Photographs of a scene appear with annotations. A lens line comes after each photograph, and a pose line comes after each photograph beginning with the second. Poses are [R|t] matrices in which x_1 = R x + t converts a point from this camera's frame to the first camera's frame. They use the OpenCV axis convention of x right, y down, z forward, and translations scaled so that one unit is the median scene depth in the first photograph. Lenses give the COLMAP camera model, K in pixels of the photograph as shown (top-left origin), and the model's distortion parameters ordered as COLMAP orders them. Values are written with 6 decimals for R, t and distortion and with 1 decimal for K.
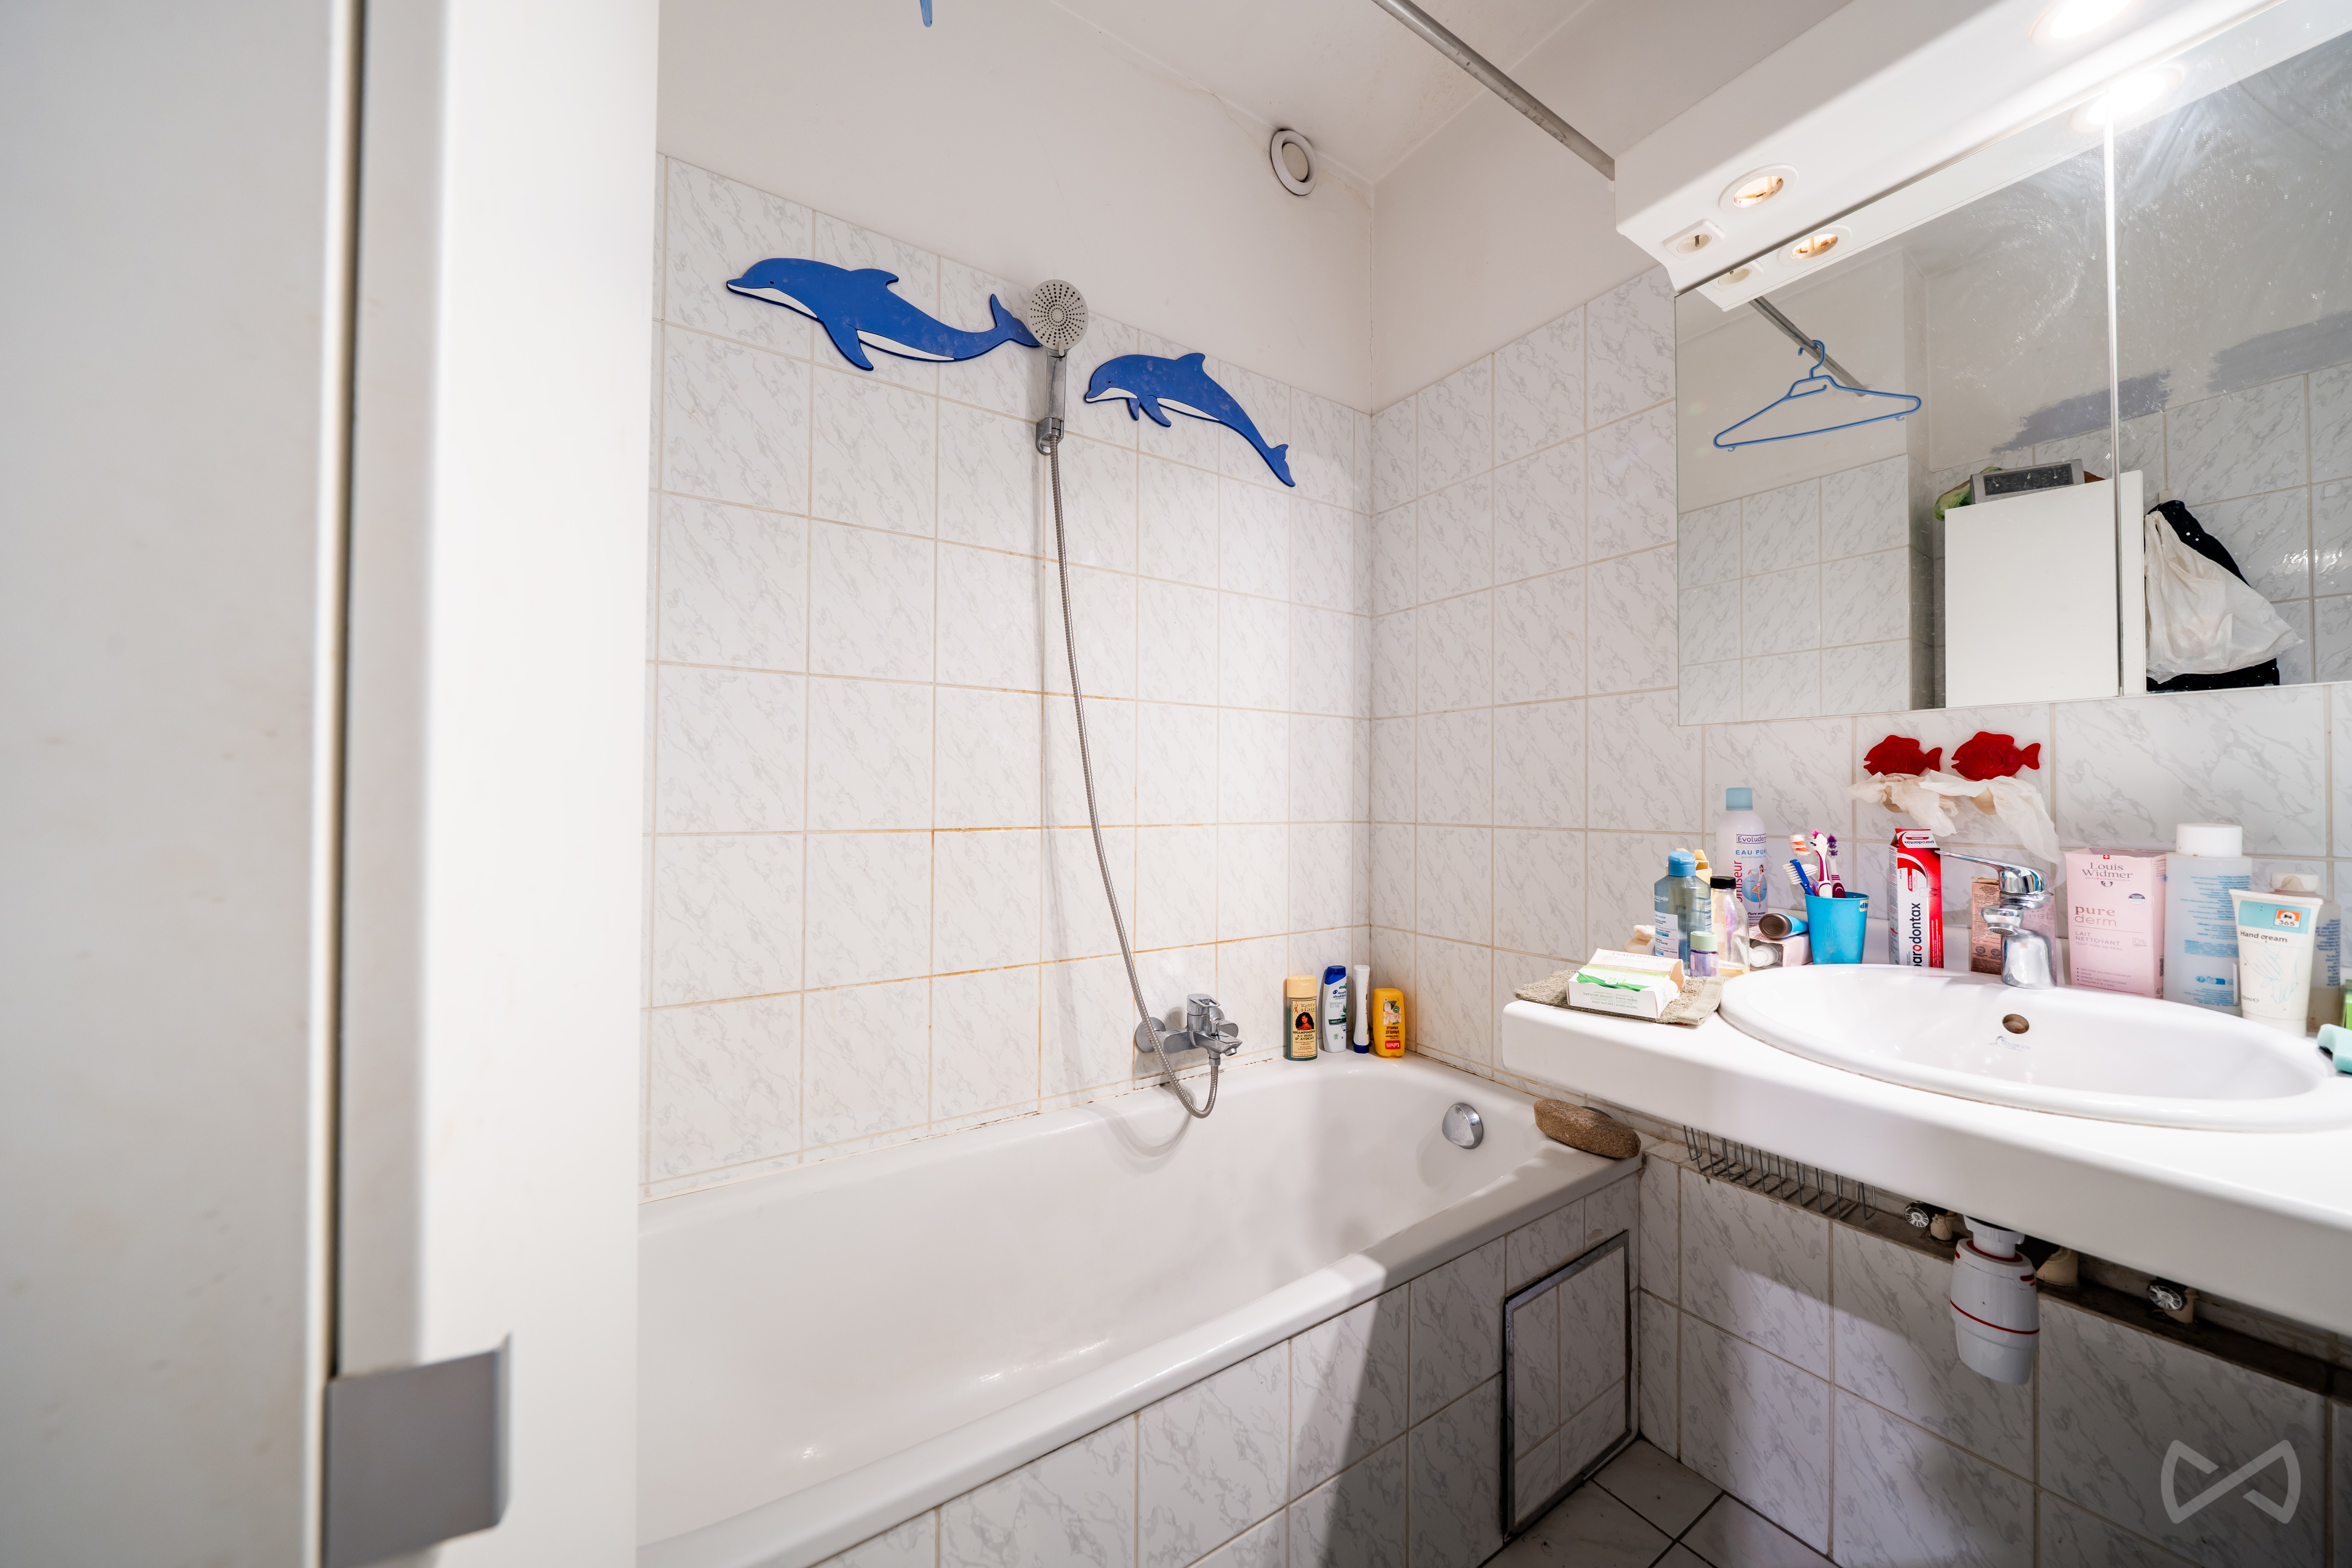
lens RADIAL K [[822.7, 0, 1172.9], [0, 822.7, 780.8], [0, 0, 1]] dist [0.001647, -0.000101]
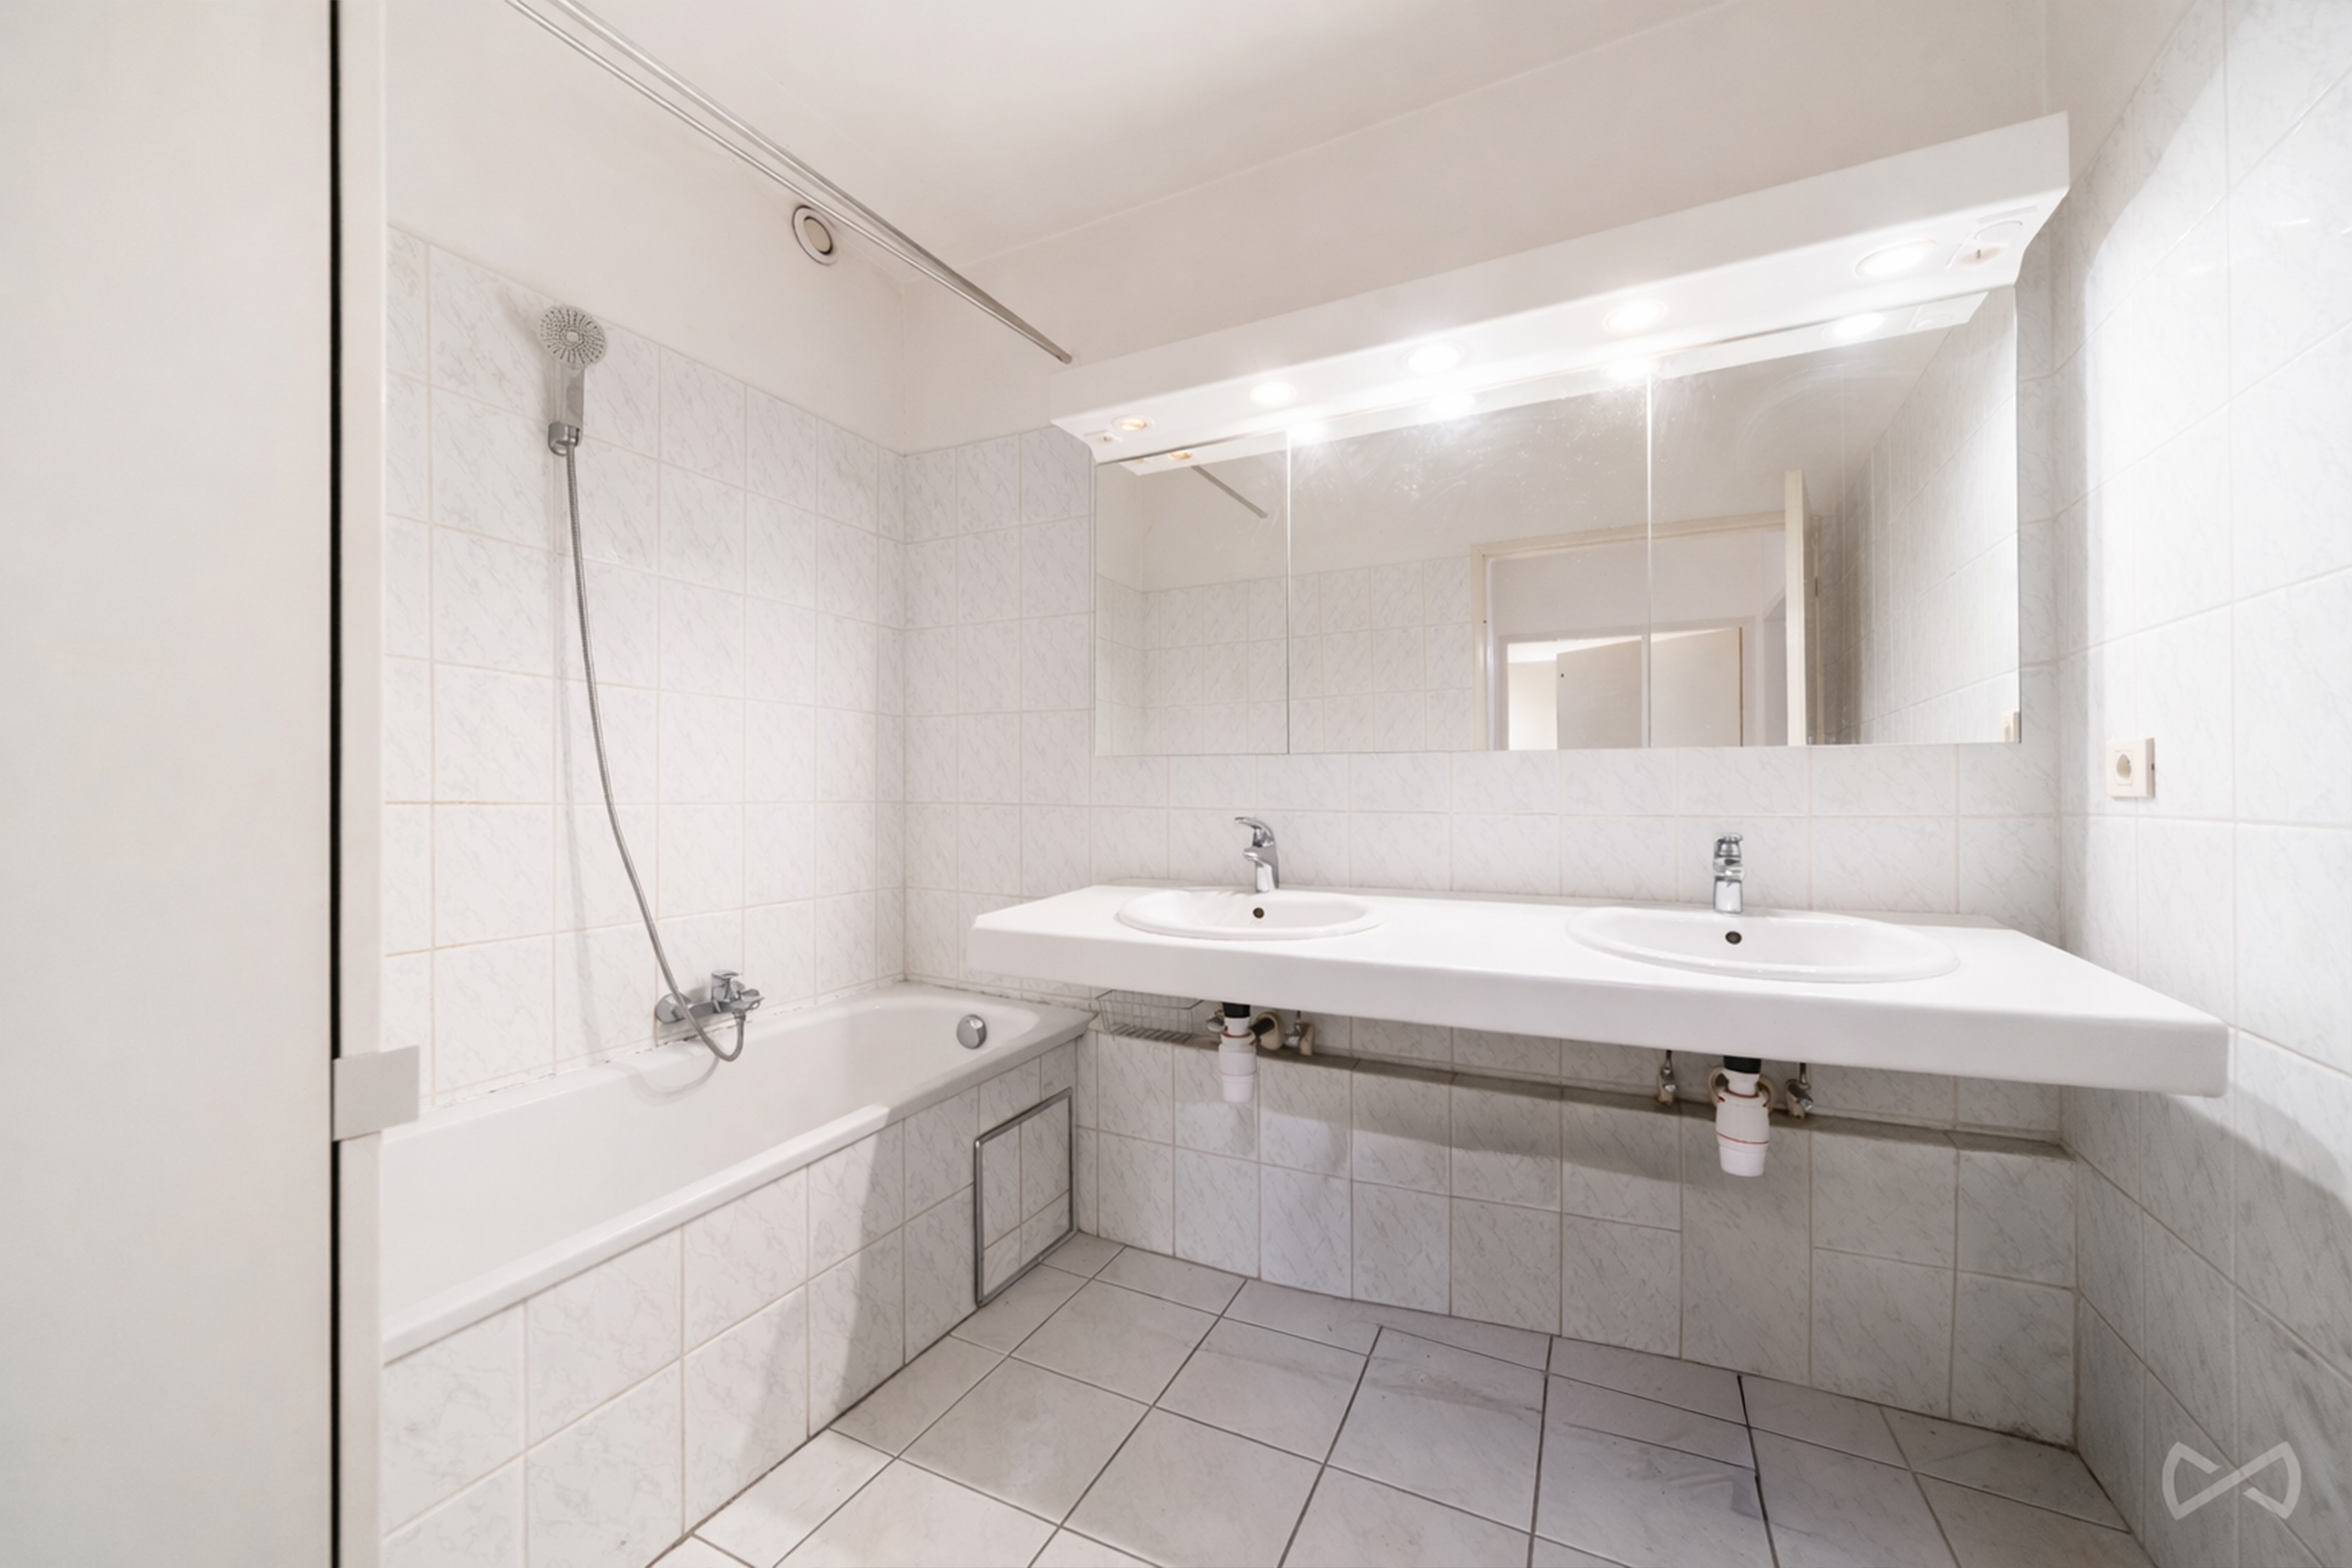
lens RADIAL K [[822.7, 0, 1201.1], [0, 822.7, 814.4], [0, 0, 1]] dist [0.001647, -0.000101]
pose [[0.840598, -0.002822, 0.541652, -0.034342], [-0.003826, 0.999931, 0.011147, 0.051683], [-0.541645, -0.011443, 0.840529, -0.338257]]
